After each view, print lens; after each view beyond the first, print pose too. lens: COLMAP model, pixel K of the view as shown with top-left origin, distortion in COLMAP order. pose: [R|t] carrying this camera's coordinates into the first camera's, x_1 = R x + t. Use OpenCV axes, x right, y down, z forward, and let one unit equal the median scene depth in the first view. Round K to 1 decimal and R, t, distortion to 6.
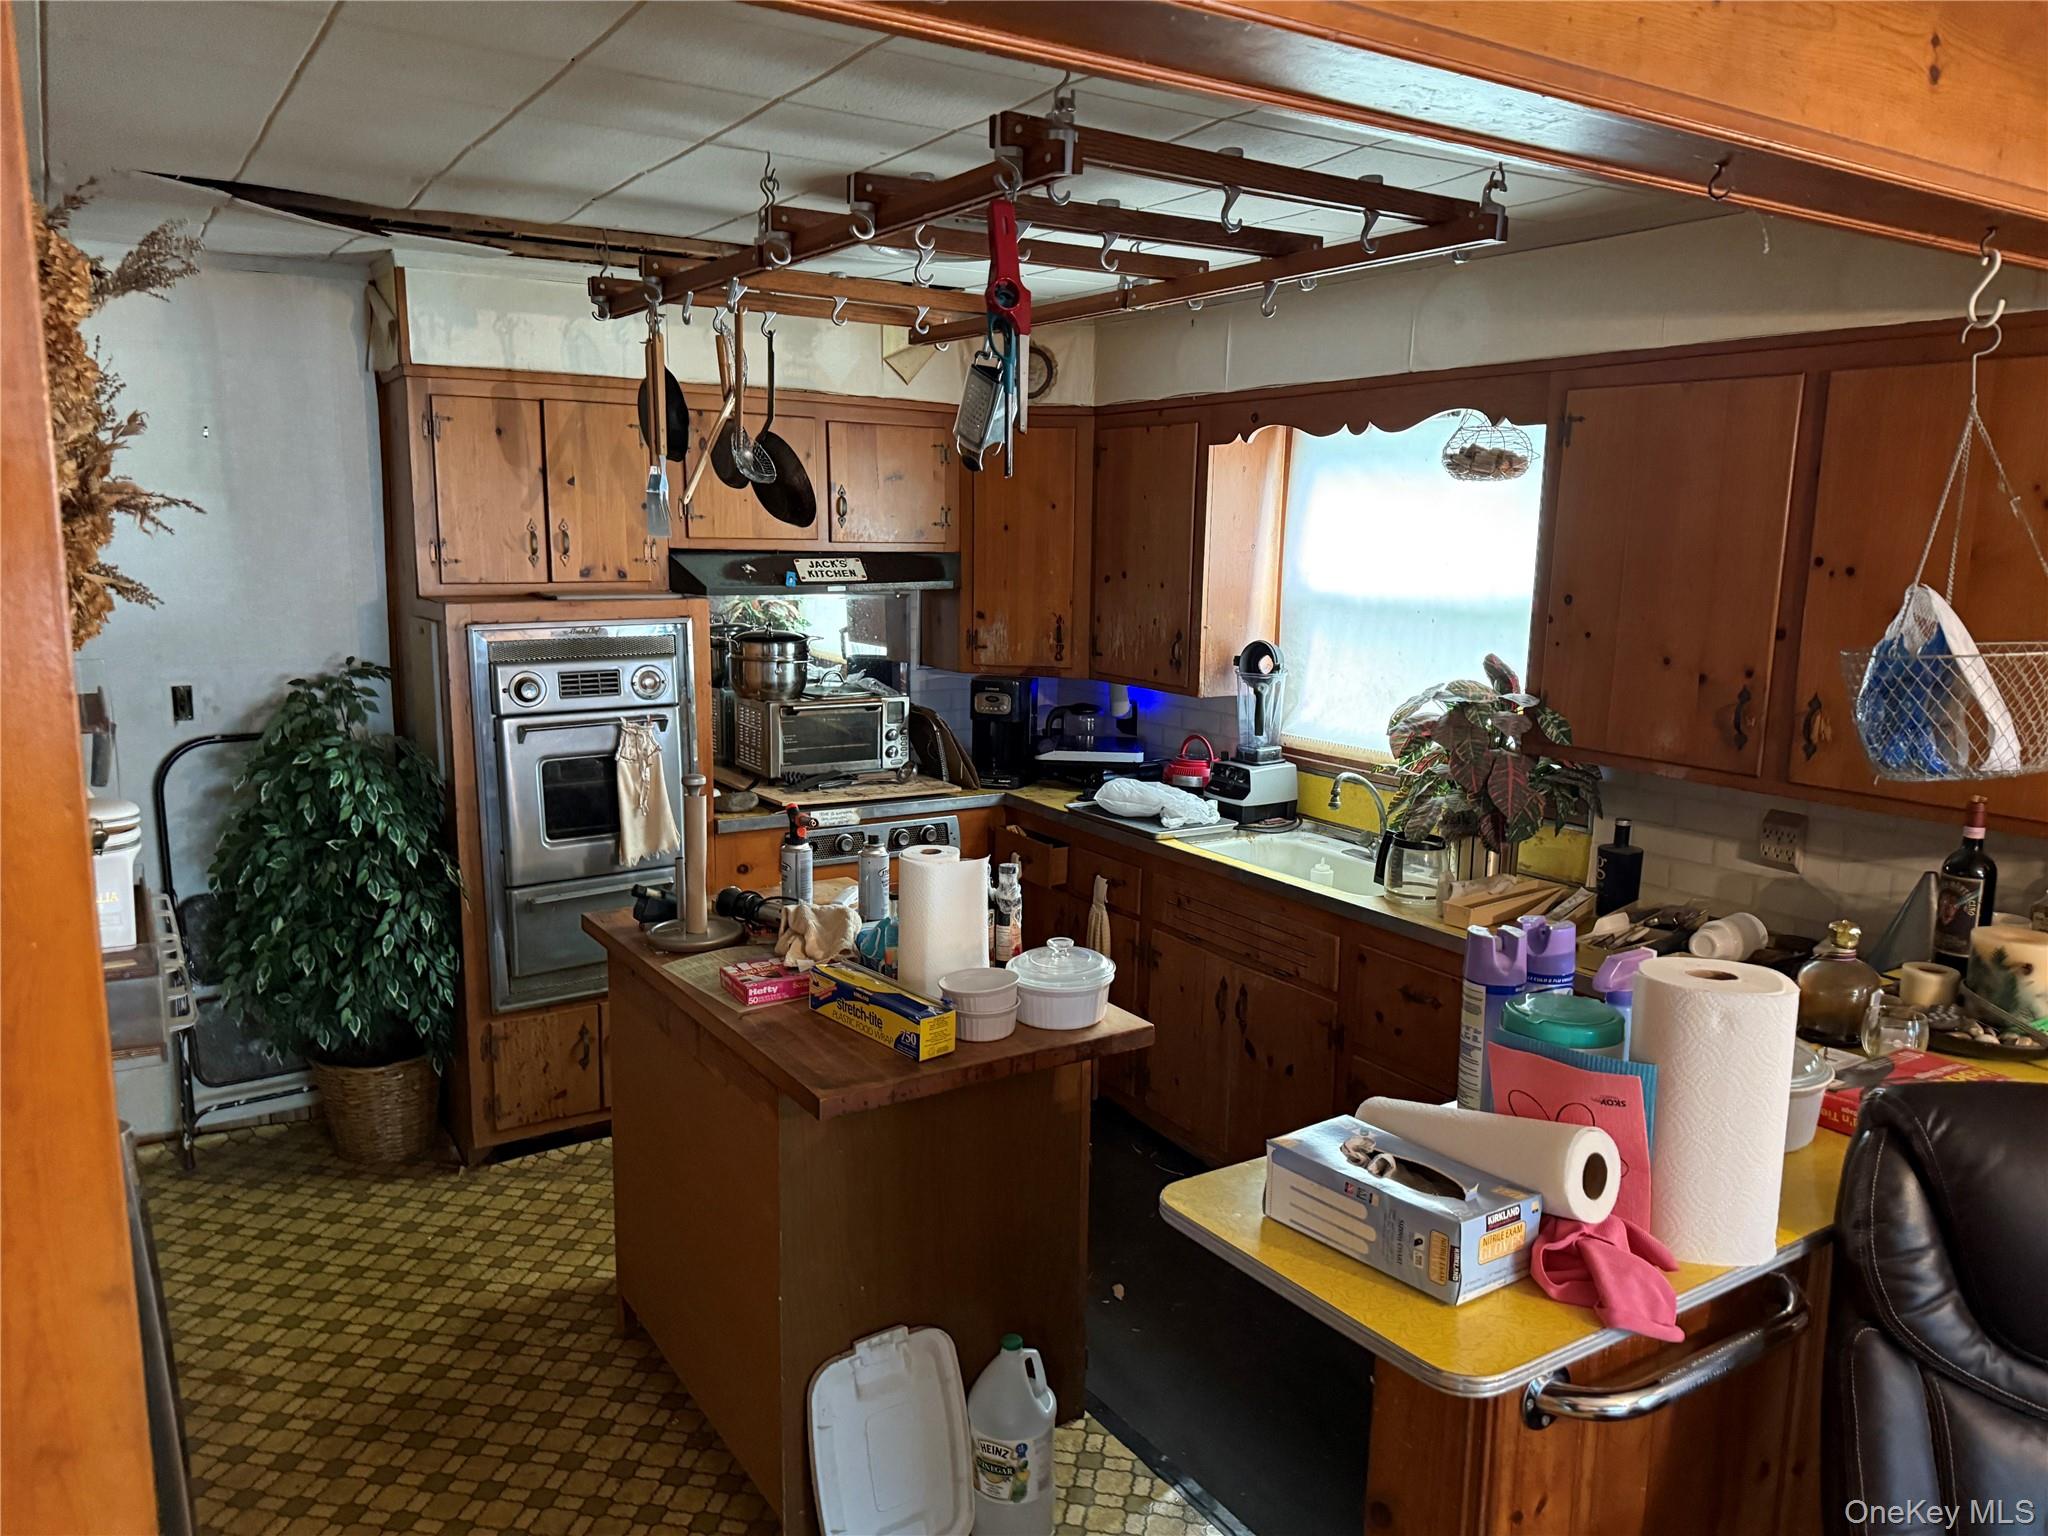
lens RADIAL K [[1457.6, 0, 1031.4], [0, 1457.6, 776.5], [0, 0, 1]] dist [0.052321, -0.037181]
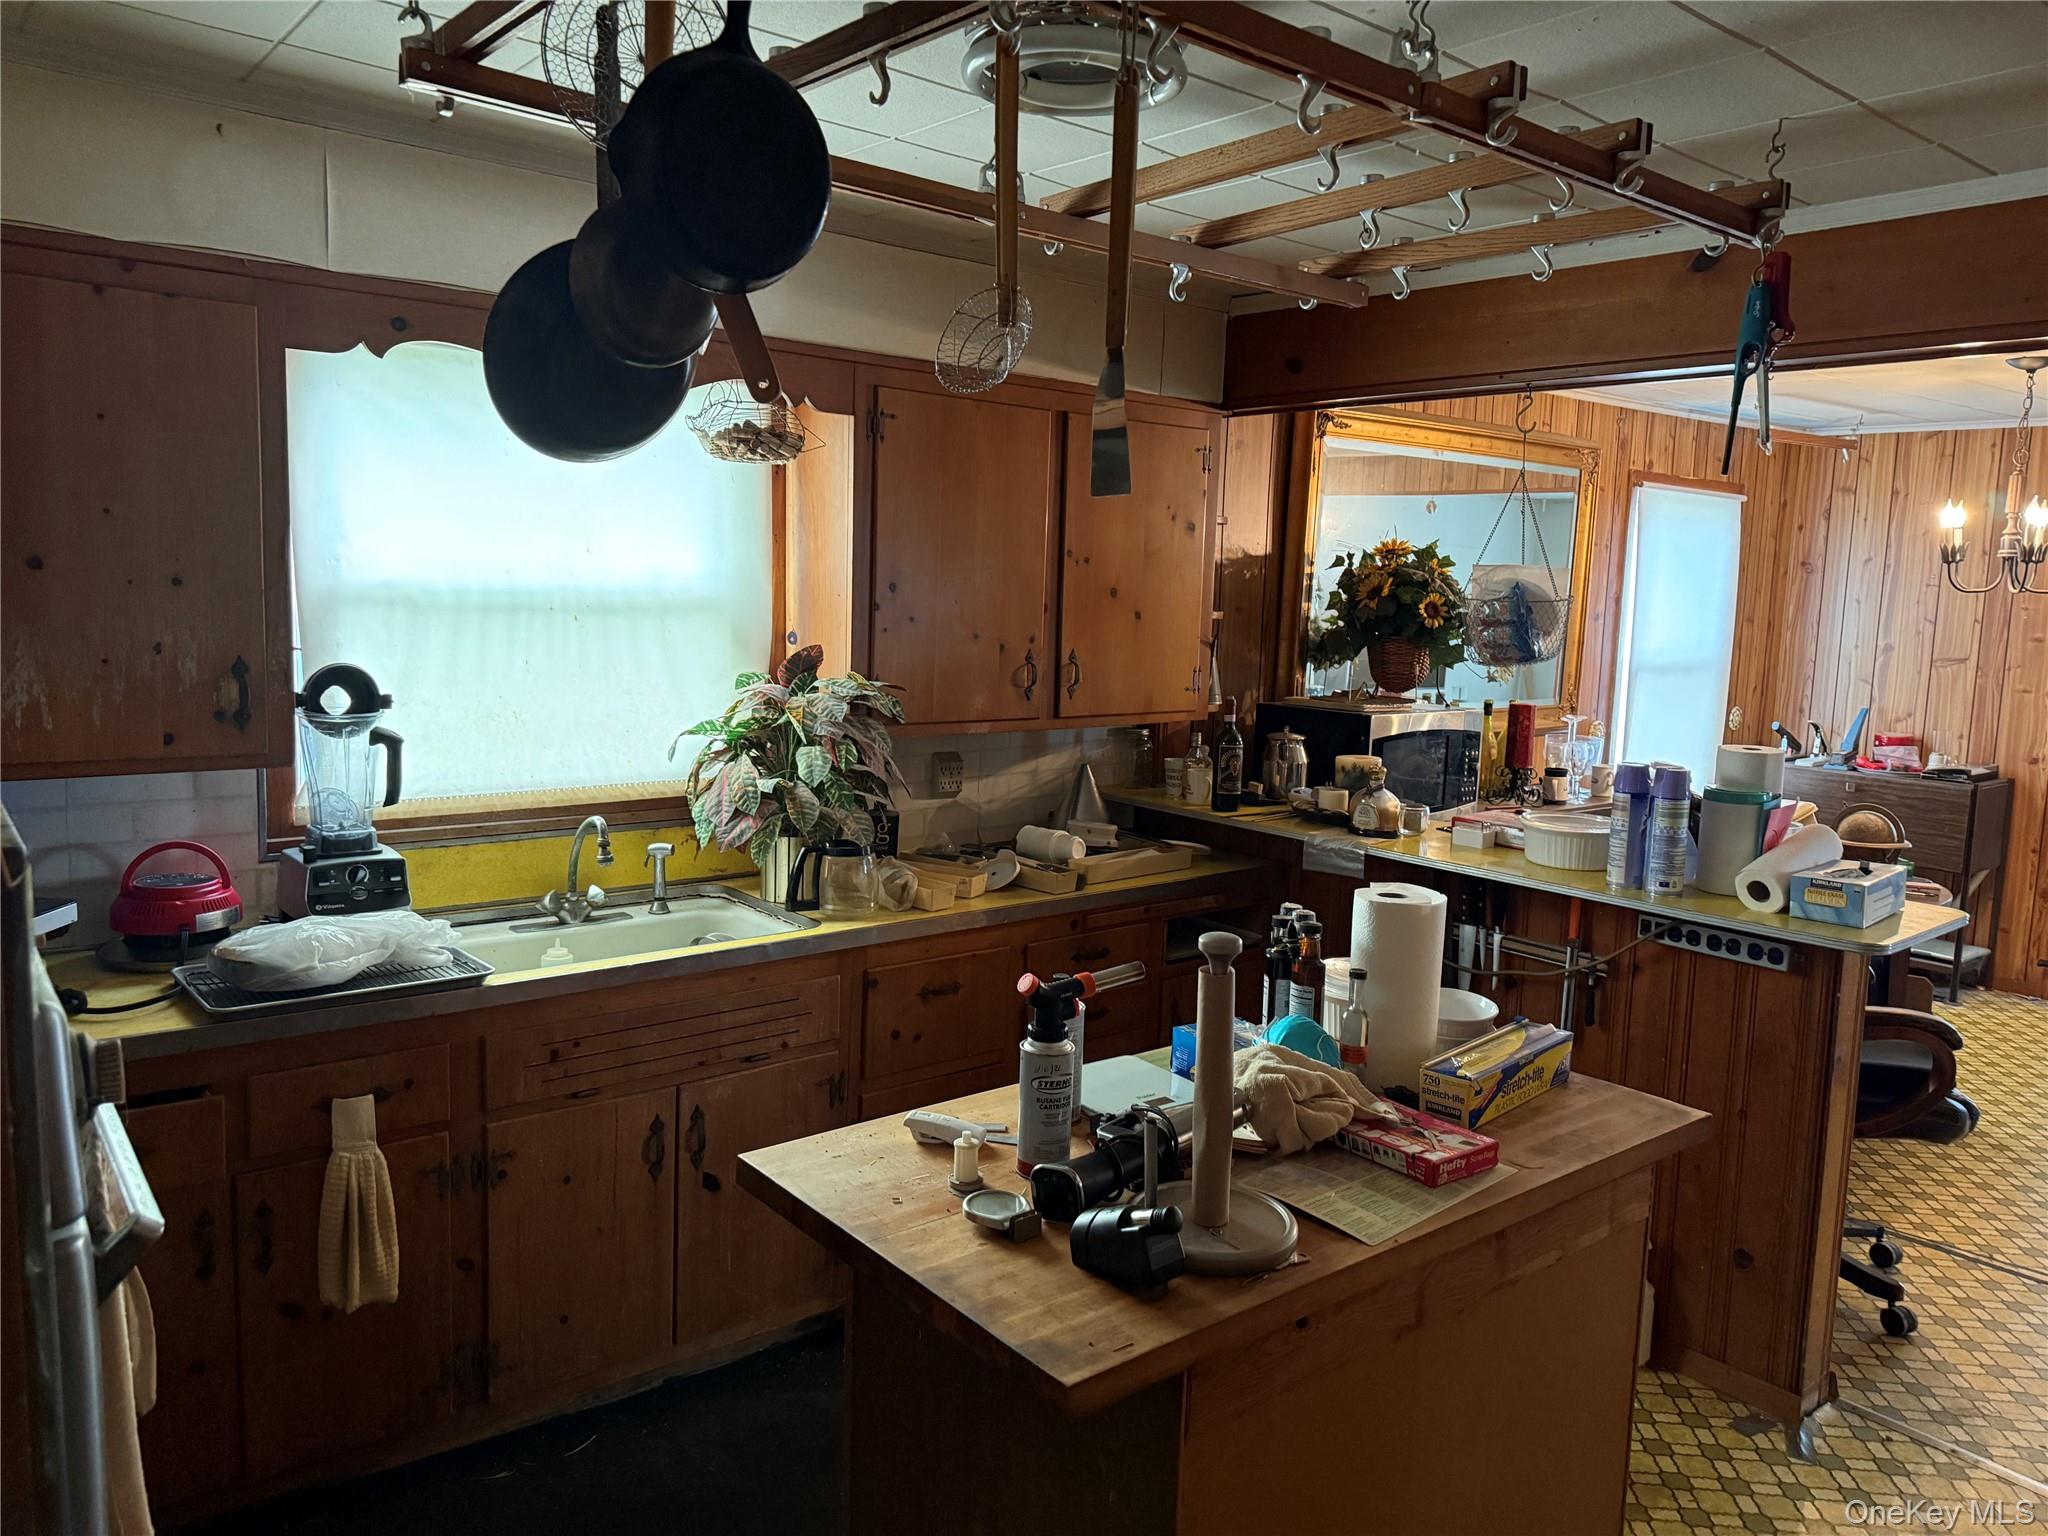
lens RADIAL K [[1457.6, 0, 1025.8], [0, 1457.6, 757.0], [0, 0, 1]] dist [0.052321, -0.037181]
pose [[-0.119450, -0.140159, 0.982897, -0.554155], [0.134199, 0.978621, 0.155858, -0.120462], [-0.983729, 0.150521, -0.098087, 0.817675]]
